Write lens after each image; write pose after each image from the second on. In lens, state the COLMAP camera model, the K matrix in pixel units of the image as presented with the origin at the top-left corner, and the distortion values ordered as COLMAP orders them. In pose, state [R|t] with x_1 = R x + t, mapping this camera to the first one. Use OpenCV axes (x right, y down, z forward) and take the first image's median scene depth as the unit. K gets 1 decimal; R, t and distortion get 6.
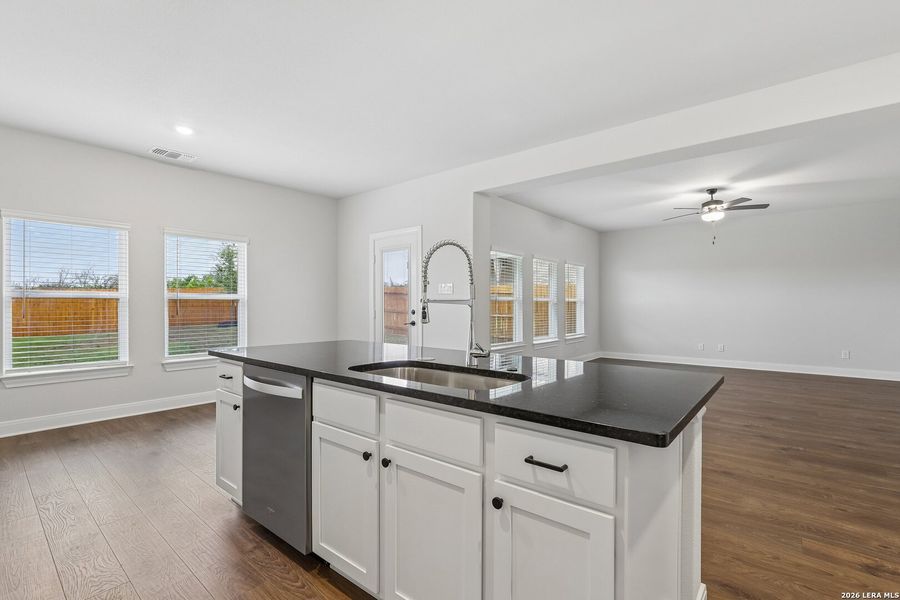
lens RADIAL K [[416.7, 0, 451.4], [0, 416.7, 298.8], [0, 0, 1]] dist [-0.018023, 0.004649]
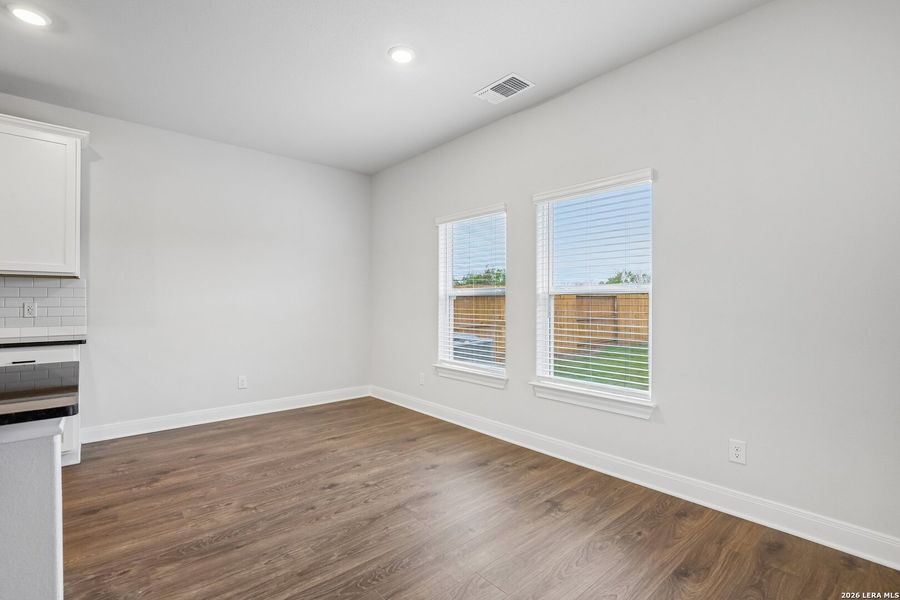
lens RADIAL K [[416.7, 0, 461.4], [0, 416.7, 303.3], [0, 0, 1]] dist [-0.018023, 0.004649]
pose [[-0.132592, 0.006140, -0.991152, 0.044919], [0.012245, 0.999915, 0.004556, 0.009898], [0.991095, -0.011533, -0.132656, 1.021223]]
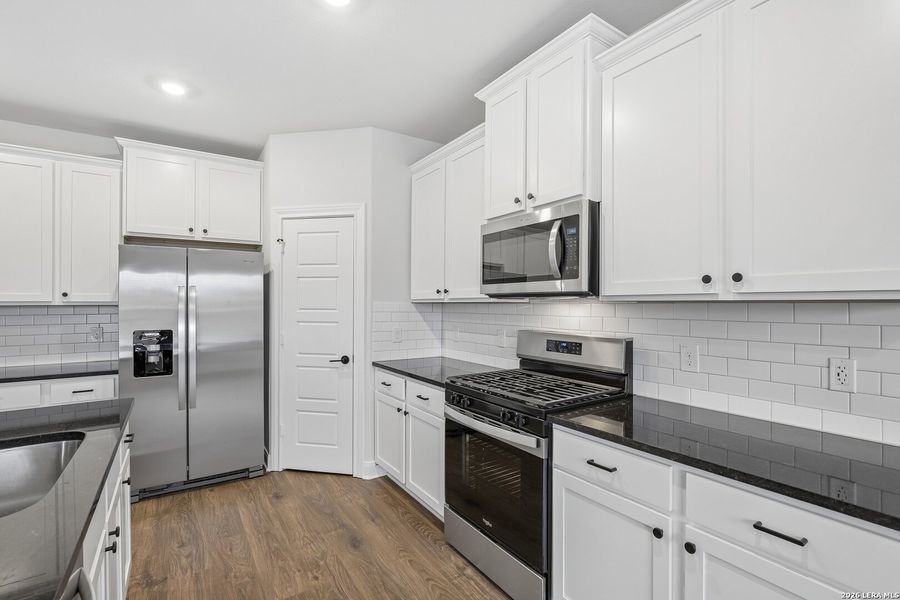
lens RADIAL K [[416.7, 0, 453.7], [0, 416.7, 301.6], [0, 0, 1]] dist [-0.018023, 0.004649]
pose [[-0.962754, 0.002139, 0.270370, -0.371611], [-0.003504, 0.999786, -0.020388, -0.034825], [-0.270355, -0.020576, -0.962541, 0.559782]]
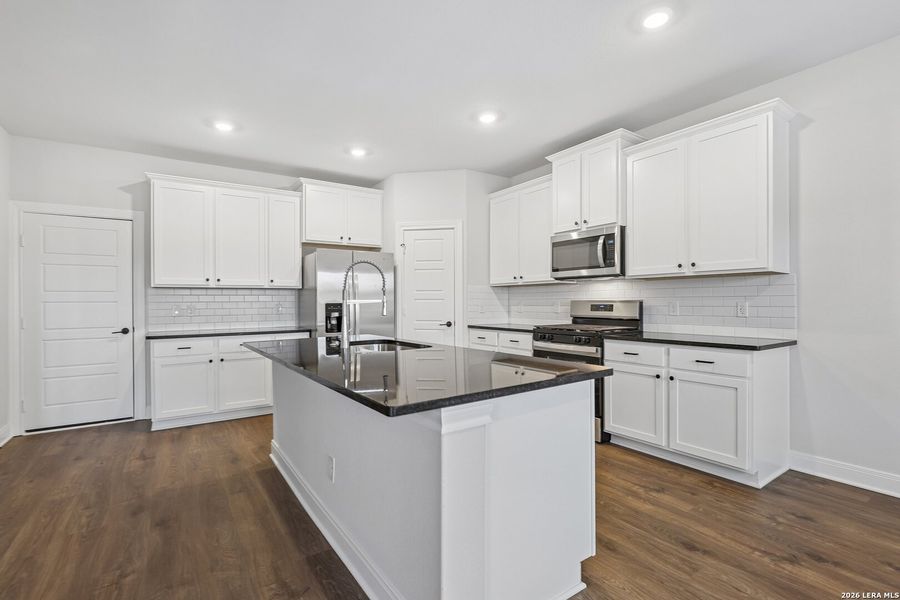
lens RADIAL K [[416.7, 0, 449.5], [0, 416.7, 303.4], [0, 0, 1]] dist [-0.018023, 0.004649]
pose [[-0.963474, 0.005165, 0.267752, -0.284131], [0.002412, 0.999941, -0.010612, 0.011759], [-0.267791, -0.009579, -0.963429, 0.985480]]
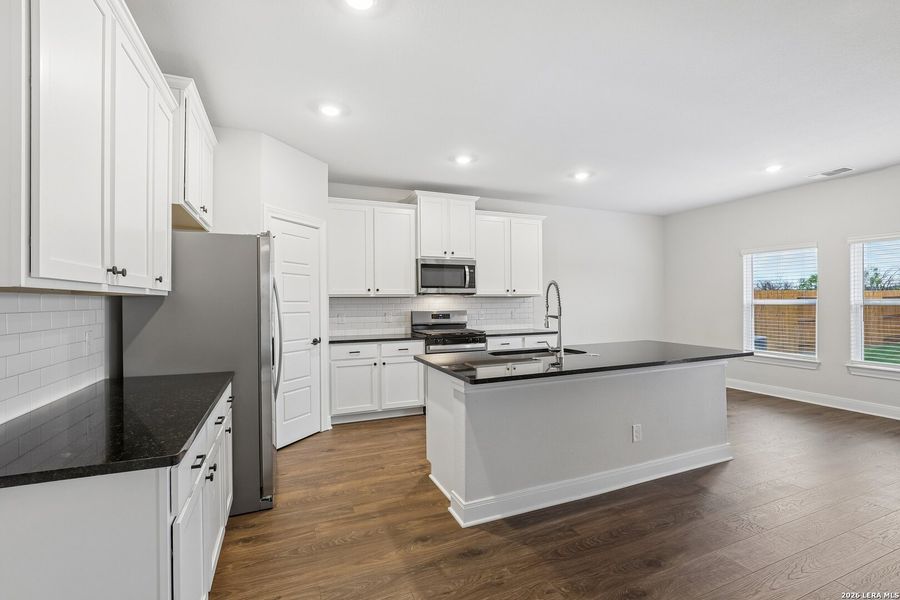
lens RADIAL K [[416.7, 0, 455.2], [0, 416.7, 302.8], [0, 0, 1]] dist [-0.018023, 0.004649]
pose [[-0.440912, 0.005478, -0.897534, 0.735083], [0.019567, 0.999802, -0.003510, -0.023131], [0.897337, -0.019110, -0.440932, 0.590906]]
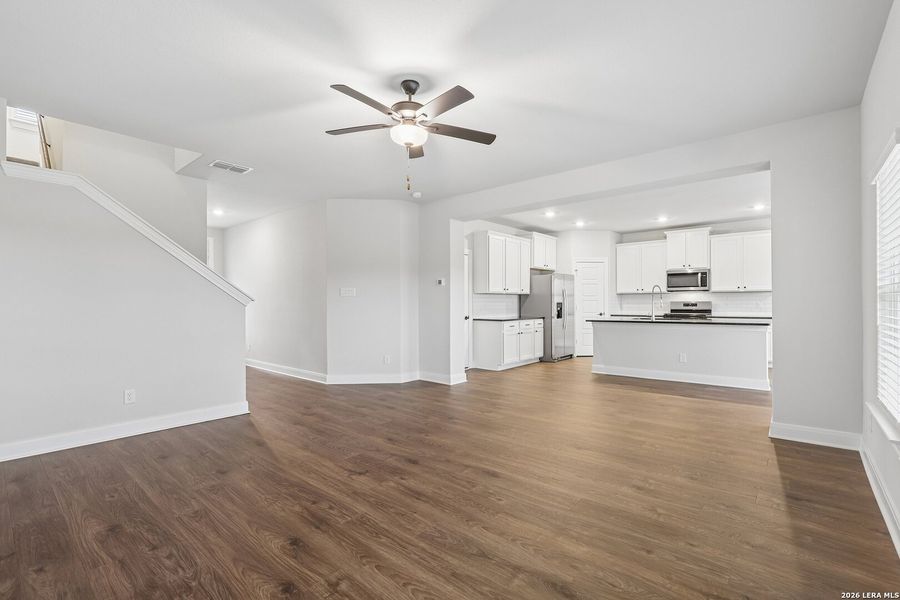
lens RADIAL K [[416.7, 0, 467.4], [0, 416.7, 296.8], [0, 0, 1]] dist [-0.018023, 0.004649]
pose [[-0.999728, 0.005360, -0.022692, 0.744305], [0.006048, 0.999521, -0.030363, 0.027187], [0.022518, -0.030492, -0.999281, 1.955589]]
